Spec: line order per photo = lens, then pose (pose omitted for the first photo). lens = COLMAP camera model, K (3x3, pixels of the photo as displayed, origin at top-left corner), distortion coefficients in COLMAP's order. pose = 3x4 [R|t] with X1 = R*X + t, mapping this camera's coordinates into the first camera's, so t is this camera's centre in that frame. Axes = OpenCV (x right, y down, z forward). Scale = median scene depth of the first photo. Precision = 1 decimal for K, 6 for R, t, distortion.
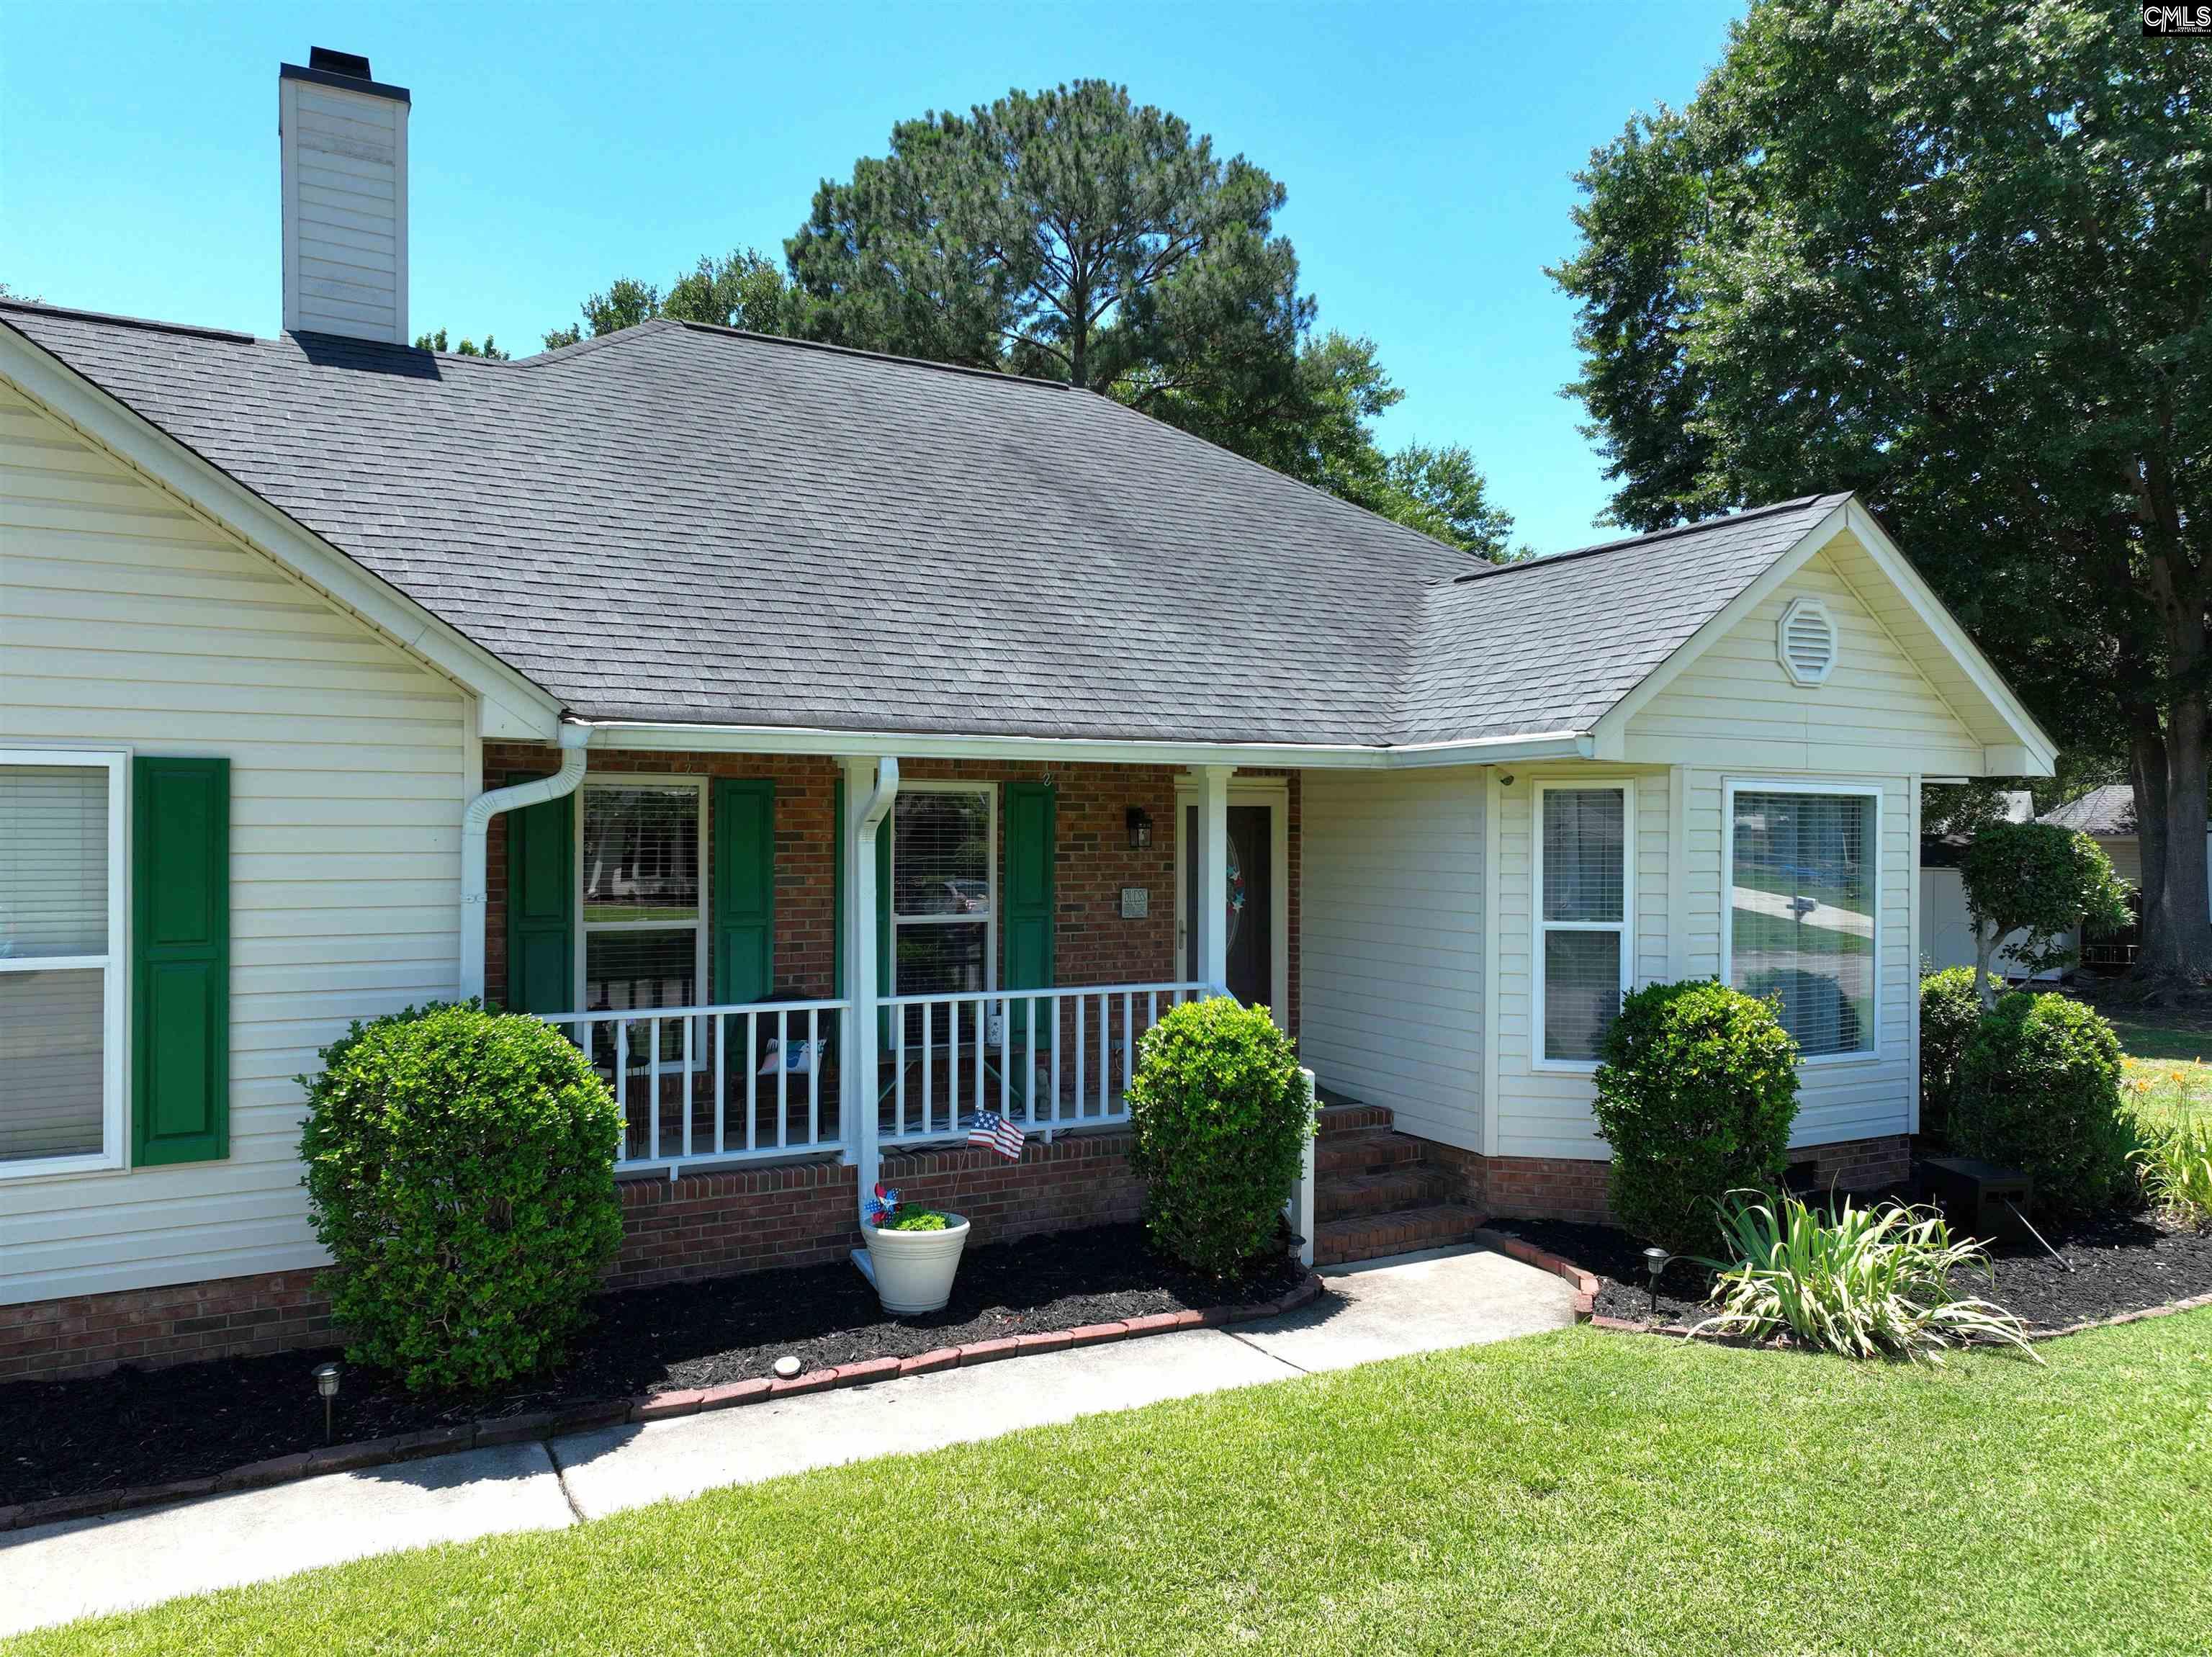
lens RADIAL K [[1570.2, 0, 1118.9], [0, 1570.2, 823.7], [0, 0, 1]] dist [0.006378, 0.007085]
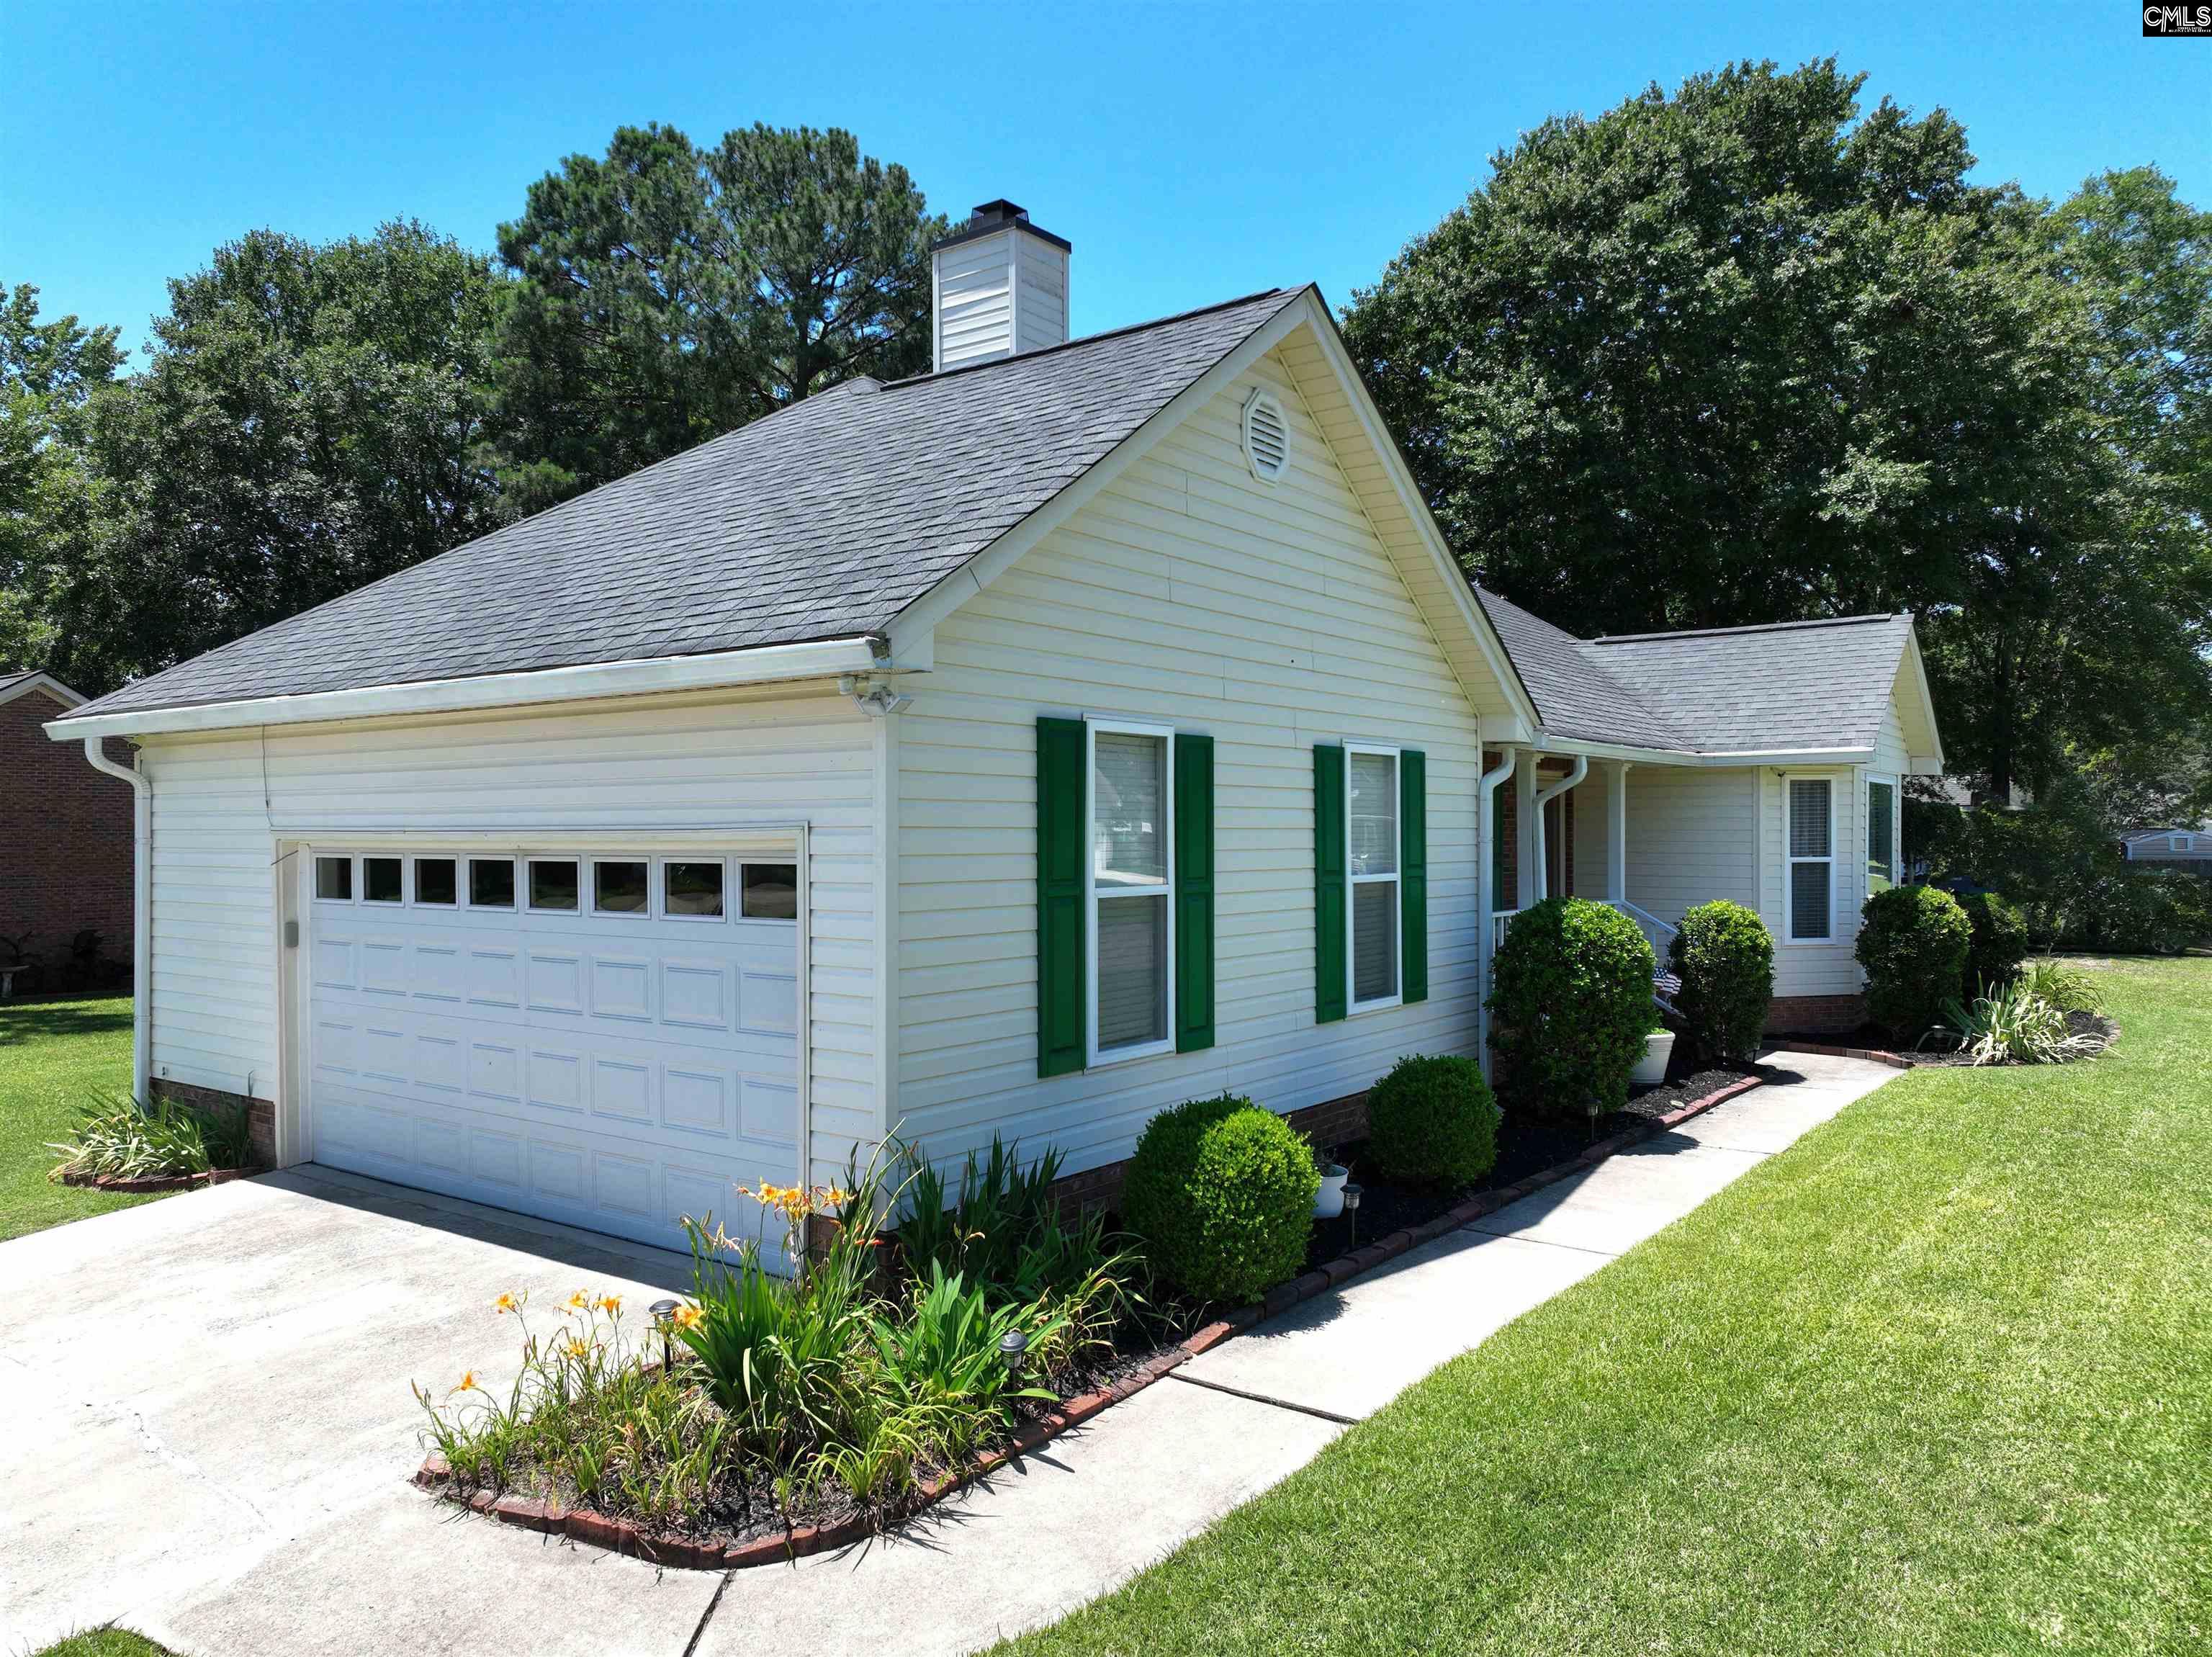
lens RADIAL K [[1553.6, 0, 1112.7], [0, 1553.6, 832.7], [0, 0, 1]] dist [0.001192, 0.000977]
pose [[0.910180, -0.005020, 0.414183, -1.095812], [0.001800, 0.999965, 0.008165, 0.019953], [-0.414209, -0.006686, 0.910157, -0.229382]]
